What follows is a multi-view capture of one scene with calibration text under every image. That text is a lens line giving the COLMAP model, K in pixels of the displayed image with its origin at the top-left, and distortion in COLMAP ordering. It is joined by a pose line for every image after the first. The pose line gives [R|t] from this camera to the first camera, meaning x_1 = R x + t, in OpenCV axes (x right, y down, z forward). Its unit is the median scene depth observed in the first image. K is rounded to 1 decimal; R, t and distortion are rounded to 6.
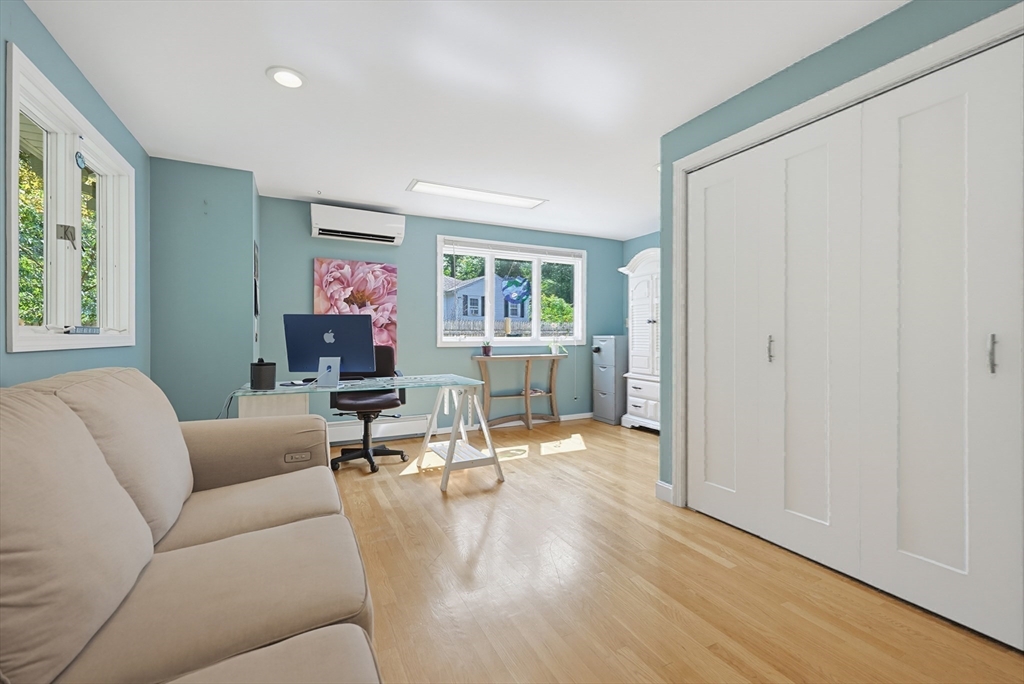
lens RADIAL K [[442.1, 0, 510.1], [0, 442.1, 340.2], [0, 0, 1]] dist [0.000202, -0.001361]
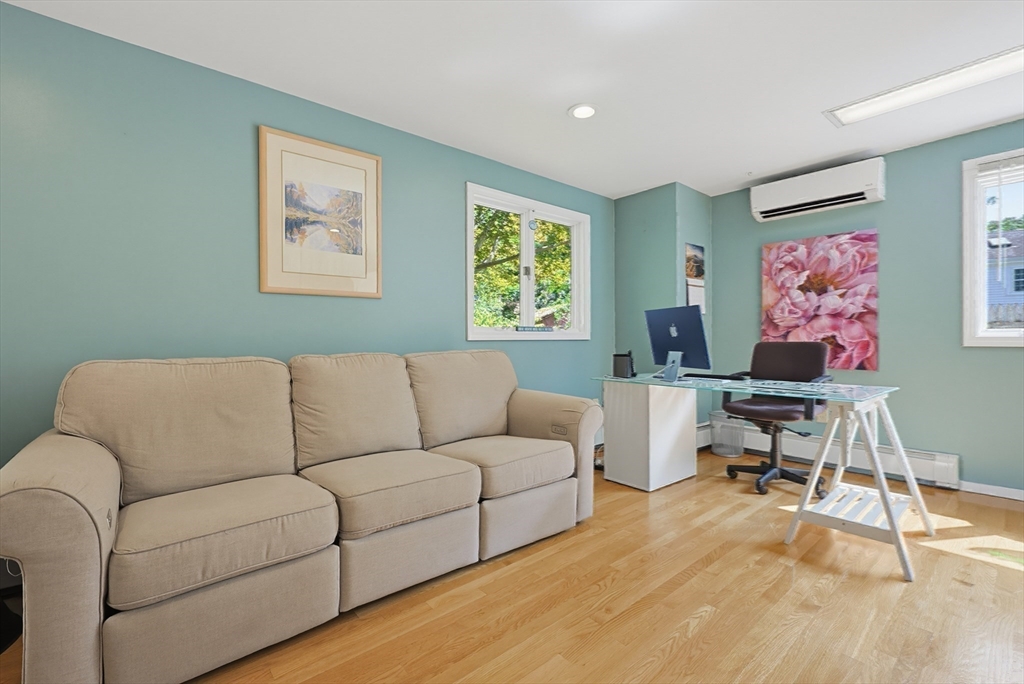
lens RADIAL K [[442.1, 0, 507.2], [0, 442.1, 339.0], [0, 0, 1]] dist [0.000202, -0.001361]
pose [[0.227395, -0.002561, -0.973799, 0.310601], [-0.003745, 0.999987, -0.003504, 0.010591], [0.973795, 0.004443, 0.227383, 0.278492]]
